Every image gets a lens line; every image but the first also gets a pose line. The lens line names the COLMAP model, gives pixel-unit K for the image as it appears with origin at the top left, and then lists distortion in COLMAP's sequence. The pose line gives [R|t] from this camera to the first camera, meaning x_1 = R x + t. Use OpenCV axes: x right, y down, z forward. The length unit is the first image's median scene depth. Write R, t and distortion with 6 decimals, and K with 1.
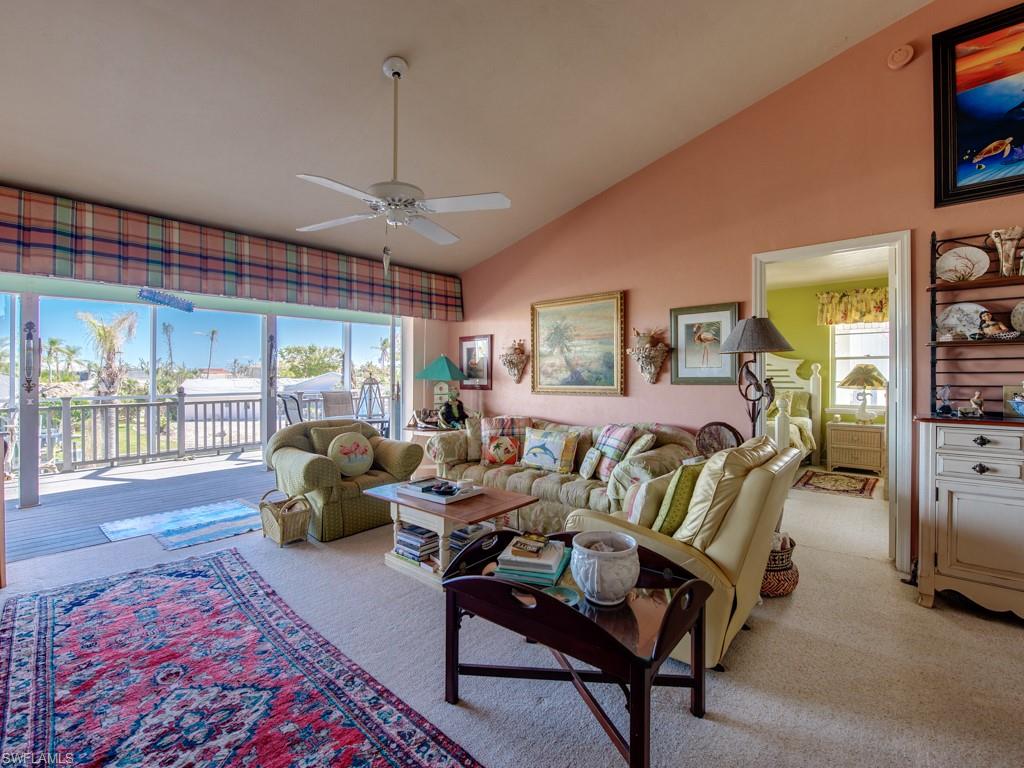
lens RADIAL K [[444.7, 0, 494.1], [0, 444.7, 383.4], [0, 0, 1]] dist [0.001311, 0.000348]
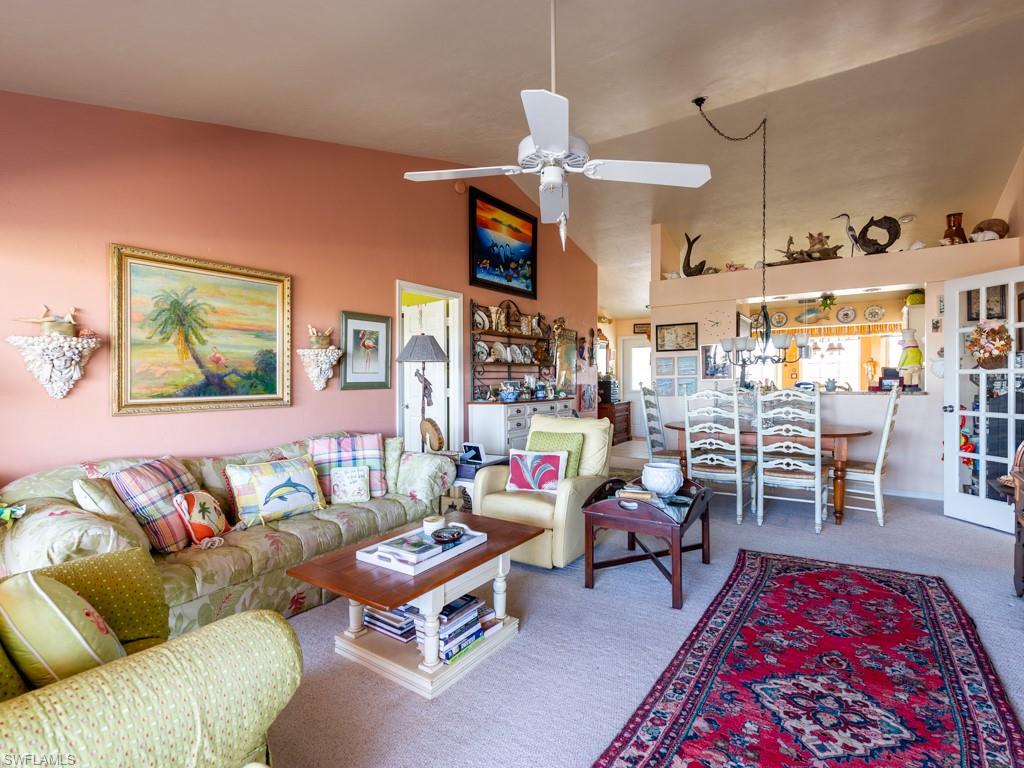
lens RADIAL K [[492.7, 0, 511.4], [0, 492.7, 408.9], [0, 0, 1]] dist [0.016465, -0.000774]
pose [[-0.113473, -0.053860, 0.992080, -1.262211], [0.023425, 0.998107, 0.056867, -0.015722], [-0.993265, 0.029692, -0.111996, 1.362013]]
